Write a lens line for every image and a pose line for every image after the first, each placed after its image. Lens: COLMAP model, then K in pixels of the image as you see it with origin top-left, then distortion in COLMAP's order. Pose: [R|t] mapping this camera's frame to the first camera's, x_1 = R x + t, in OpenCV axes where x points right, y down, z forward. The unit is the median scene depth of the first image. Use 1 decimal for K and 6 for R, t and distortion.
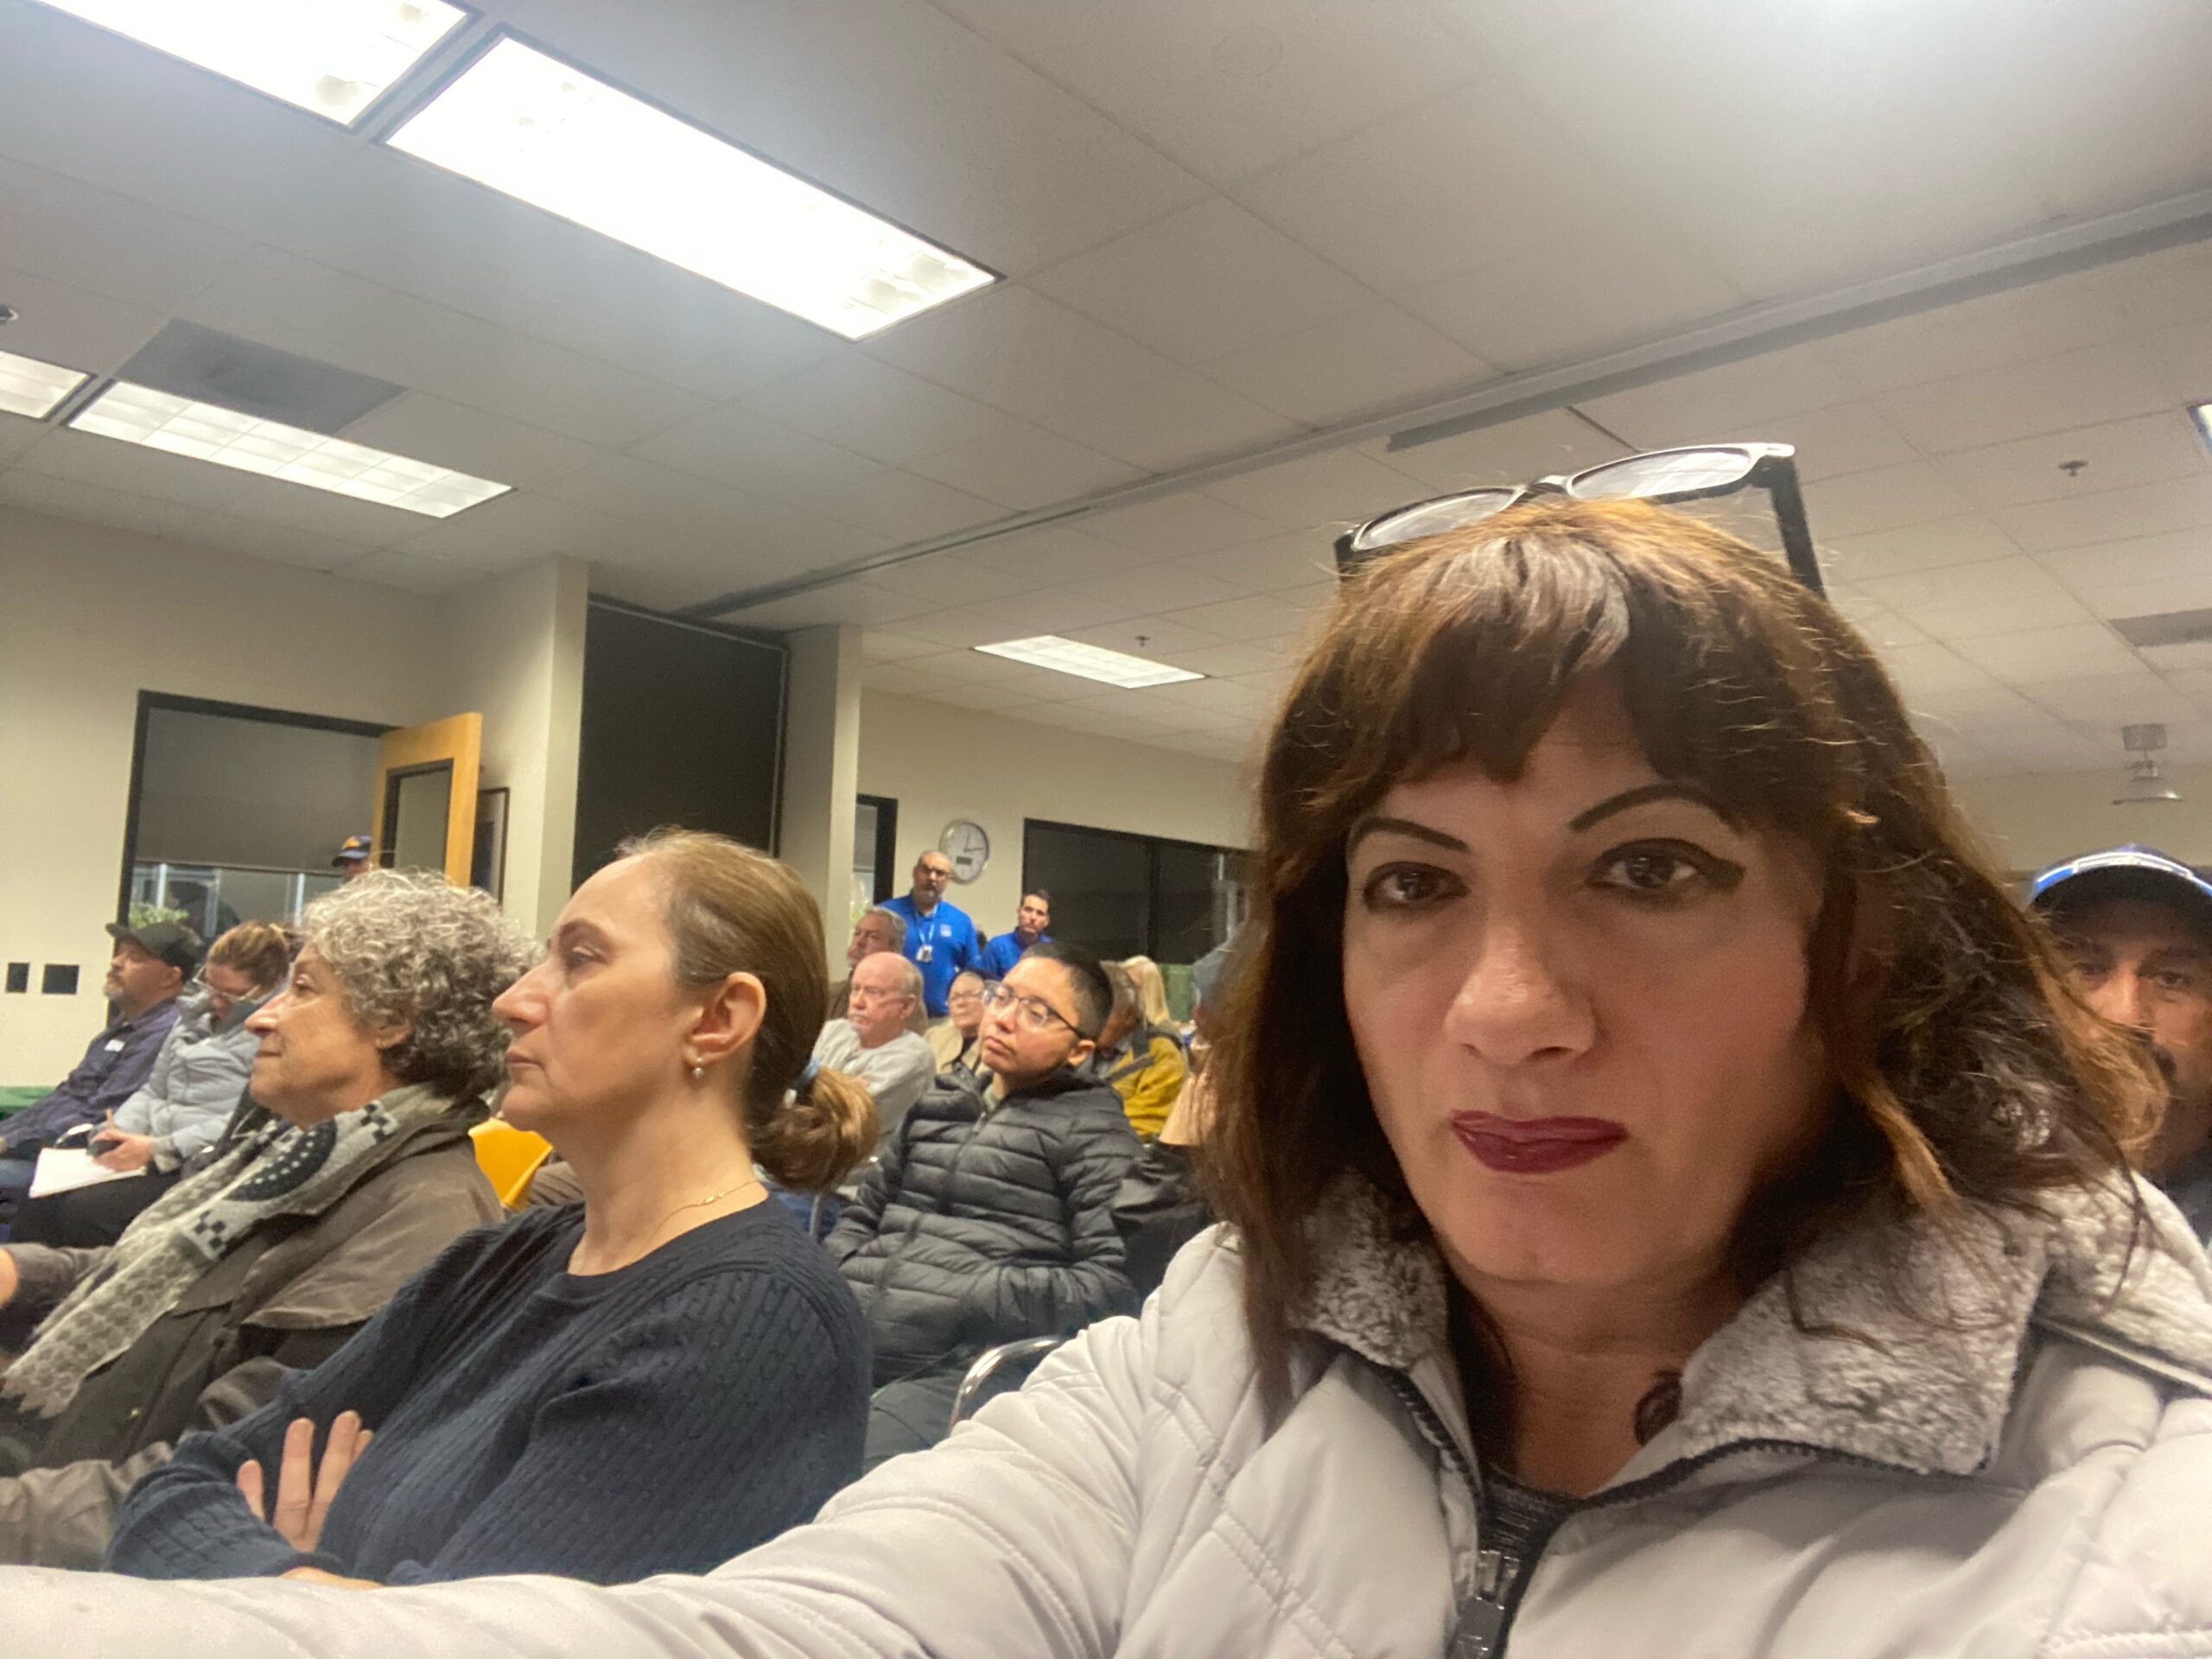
lens RADIAL K [[1459.8, 0, 1112.9], [0, 1459.8, 871.9], [0, 0, 1]] dist [-0.000851, 0.022597]
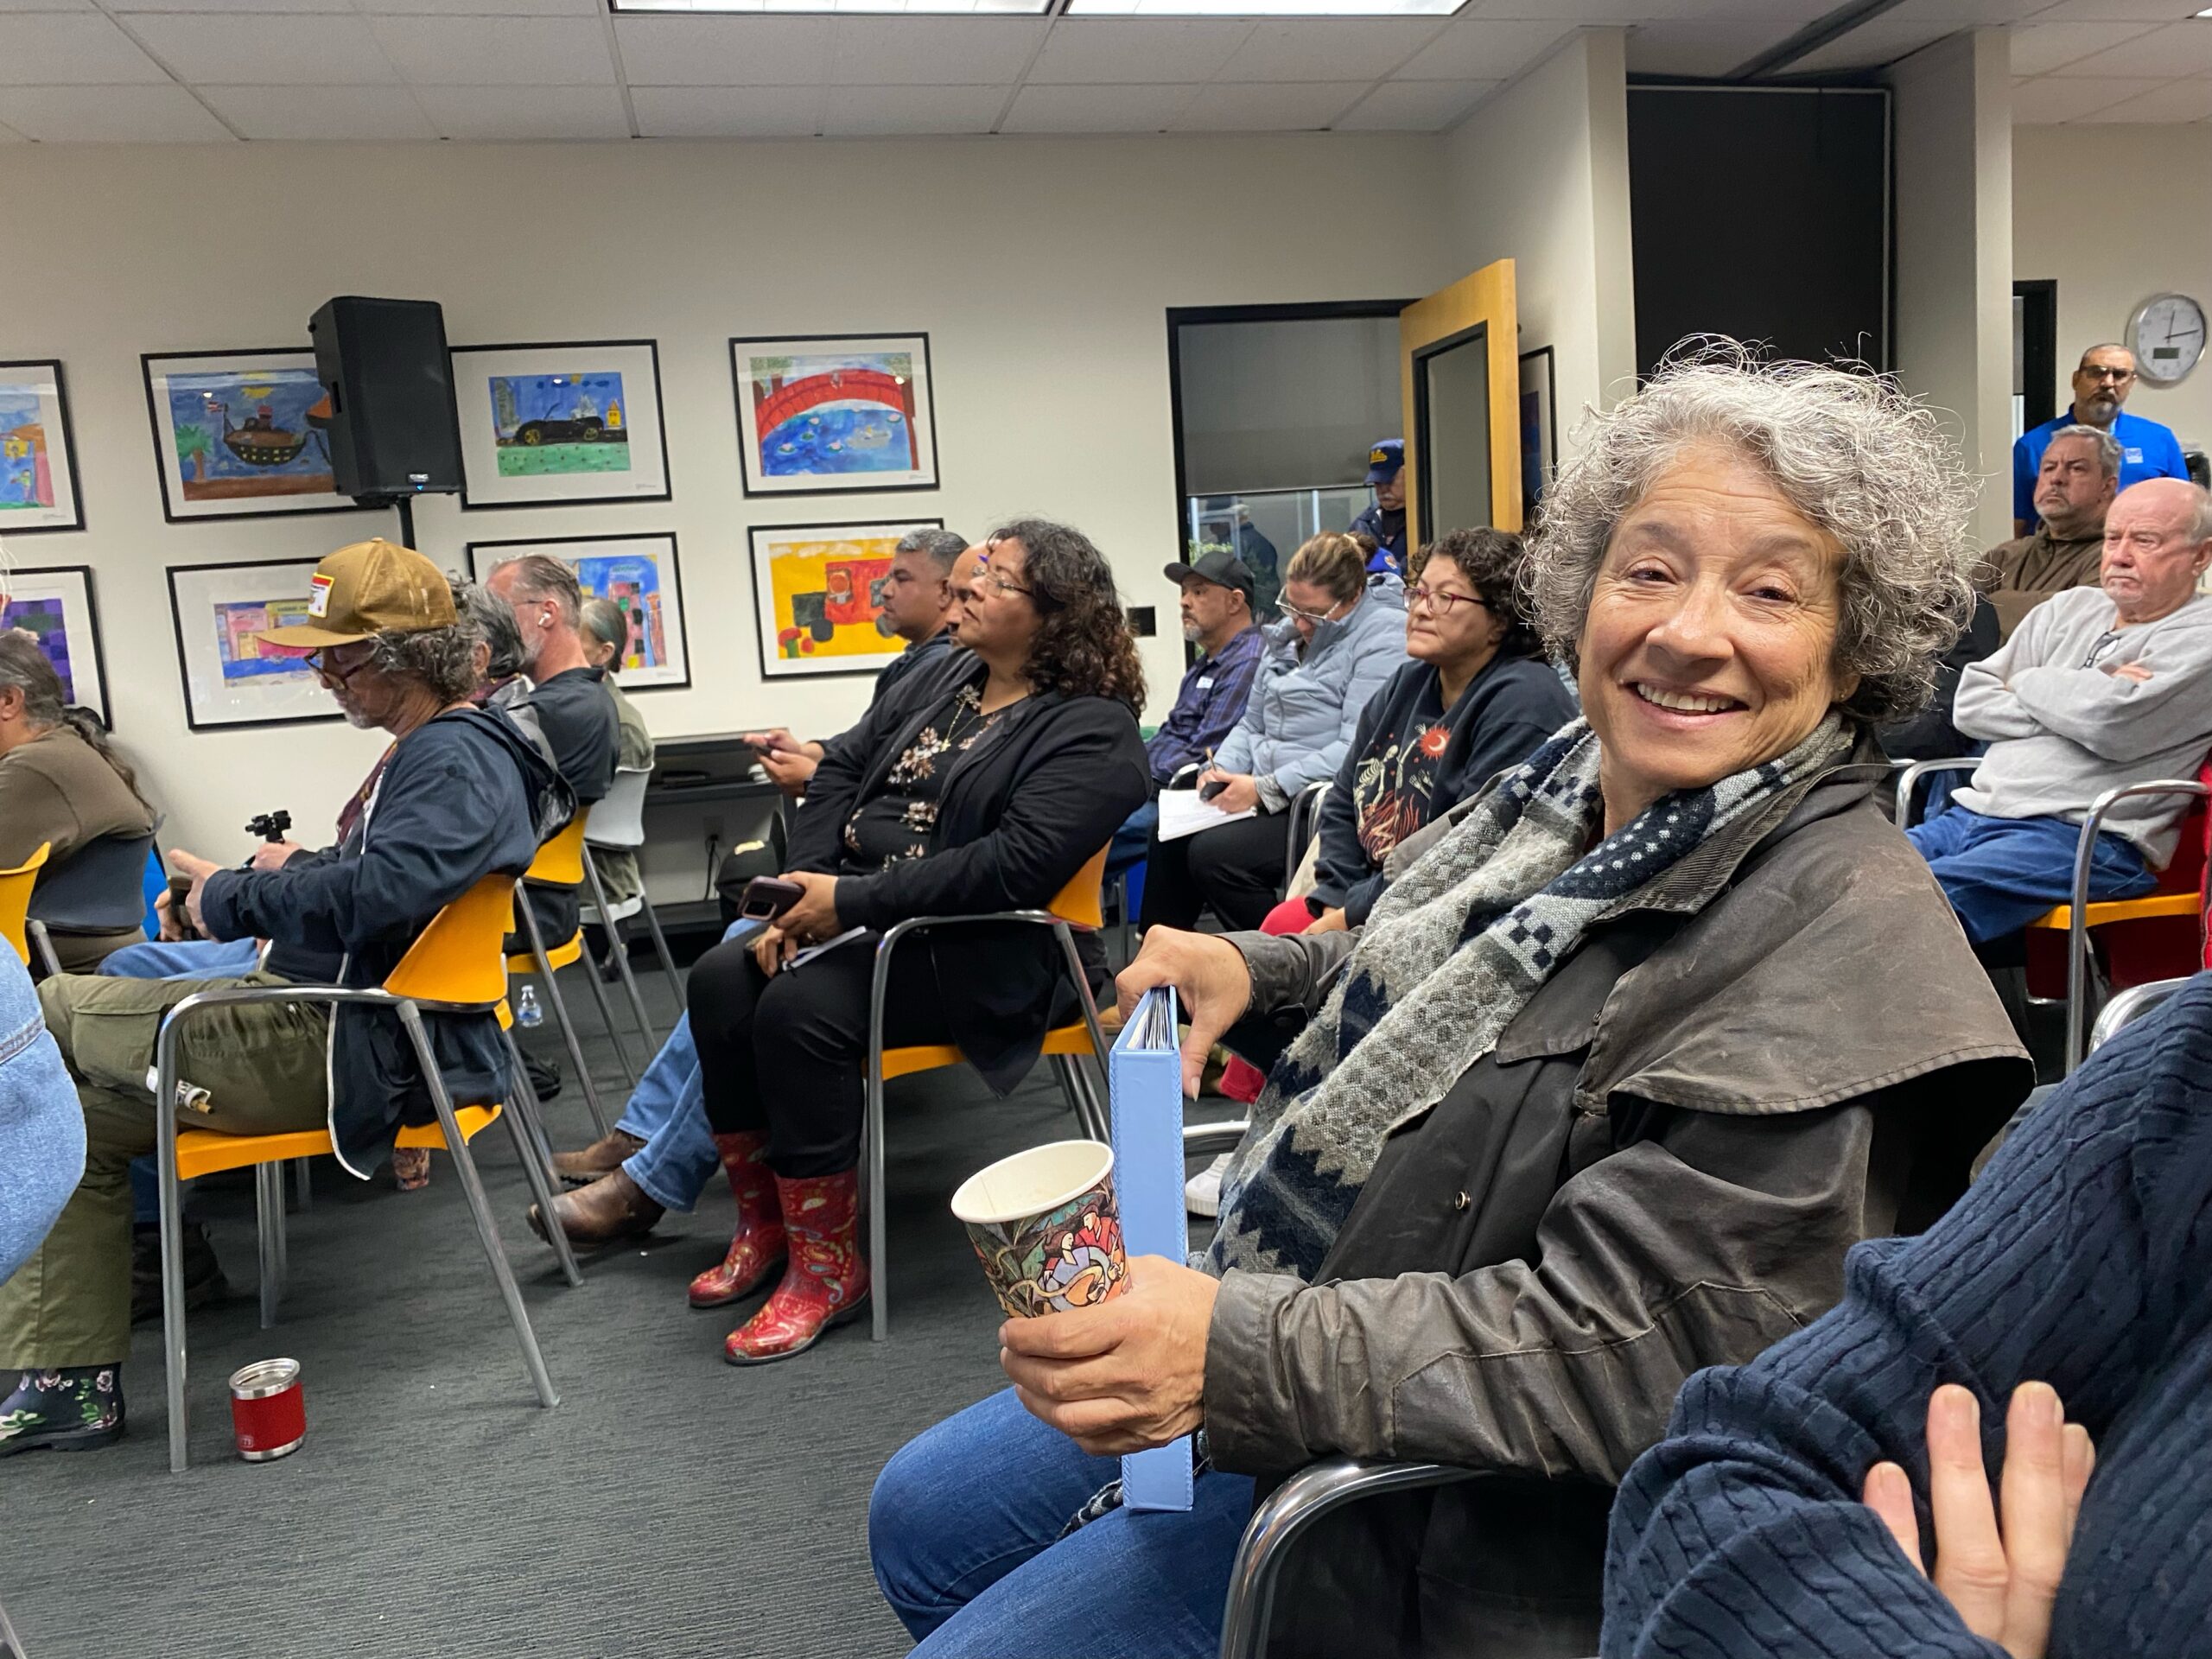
lens RADIAL K [[1662.2, 0, 1106.0], [0, 1662.2, 829.5], [0, 0, 1]] dist [0.031080, -0.001704]
pose [[0.805619, -0.002254, -0.592429, -0.104732], [0.132714, 0.975265, 0.176761, 0.014101], [0.577377, -0.221026, 0.785992, 0.103773]]
